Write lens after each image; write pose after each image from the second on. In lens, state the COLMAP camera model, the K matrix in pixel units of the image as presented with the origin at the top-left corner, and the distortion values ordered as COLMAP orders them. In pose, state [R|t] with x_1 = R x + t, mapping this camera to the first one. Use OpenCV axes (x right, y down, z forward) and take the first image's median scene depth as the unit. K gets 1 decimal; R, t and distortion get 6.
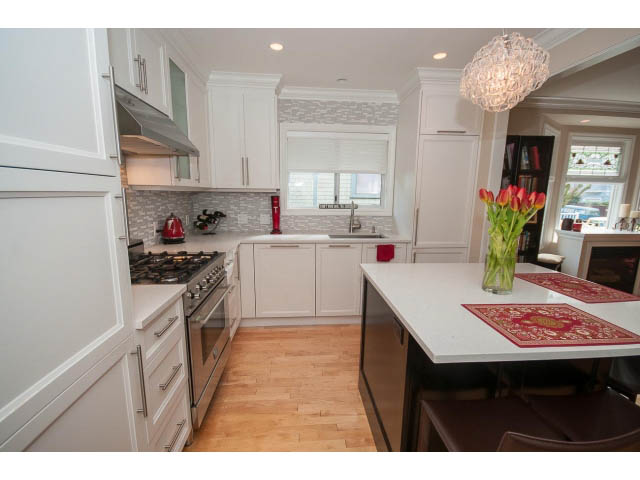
lens RADIAL K [[288.2, 0, 321.9], [0, 288.2, 244.1], [0, 0, 1]] dist [0.002772, -0.012021]
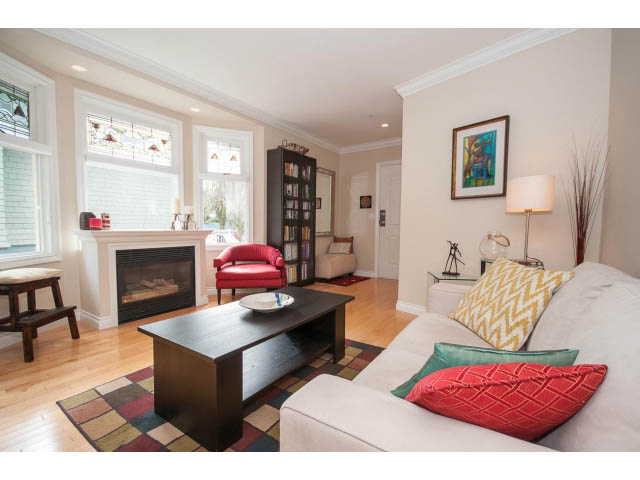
lens RADIAL K [[291.7, 0, 323.4], [0, 291.7, 243.4], [0, 0, 1]] dist [0.015286, -0.014071]
pose [[0.619237, -0.050496, 0.783579, 0.834661], [0.133150, 0.990230, -0.041411, 0.106543], [-0.773833, 0.129977, 0.619910, 0.194992]]
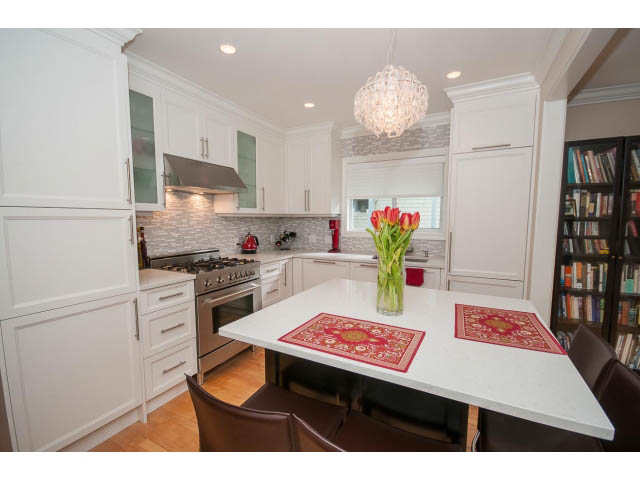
lens RADIAL K [[282.9, 0, 323.1], [0, 282.9, 243.9], [0, 0, 1]] dist [0.011660, -0.012862]
pose [[0.846895, 0.038277, -0.530380, 0.414104], [-0.083380, 0.994627, -0.061357, 0.003950], [0.525182, 0.096186, 0.845537, 0.014415]]
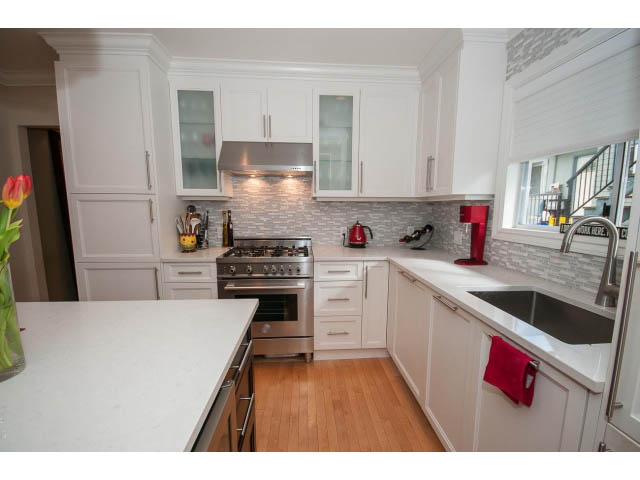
lens RADIAL K [[282.9, 0, 323.1], [0, 282.9, 243.9], [0, 0, 1]] dist [0.011660, -0.012862]
pose [[-0.013096, 0.119827, -0.992708, 0.471786], [-0.176890, 0.976857, 0.120247, -0.101067], [0.984143, 0.177175, 0.008404, 0.683606]]
